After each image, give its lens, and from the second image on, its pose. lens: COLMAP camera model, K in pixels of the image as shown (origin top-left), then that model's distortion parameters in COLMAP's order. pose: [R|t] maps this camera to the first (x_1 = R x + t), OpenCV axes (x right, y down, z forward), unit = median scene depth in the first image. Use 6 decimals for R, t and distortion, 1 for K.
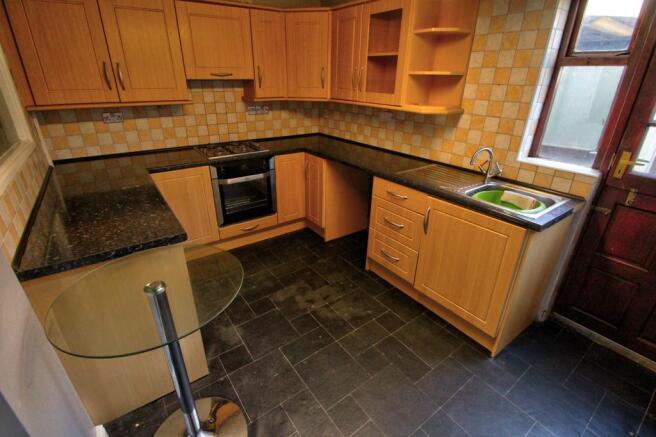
lens RADIAL K [[304.0, 0, 328.0], [0, 304.0, 218.5], [0, 0, 1]] dist [0.001022, -0.012493]
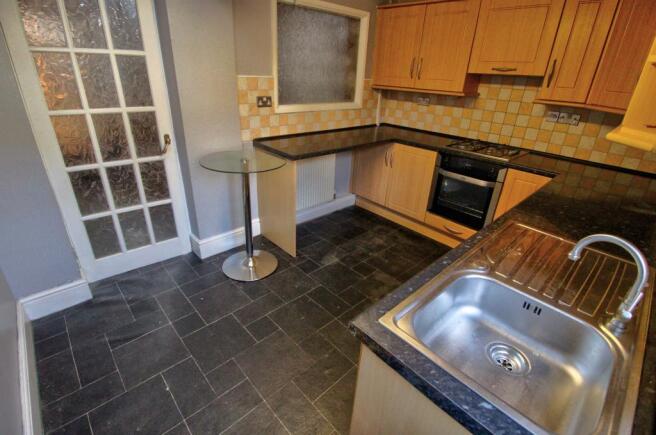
lens RADIAL K [[314.5, 0, 328.0], [0, 314.5, 217.5], [0, 0, 1]] dist [0.000223, -0.013677]
pose [[0.116408, 0.416671, -0.901573, 0.604576], [-0.453861, 0.829740, 0.324872, -0.154216], [0.883436, 0.371371, 0.285699, 0.391461]]
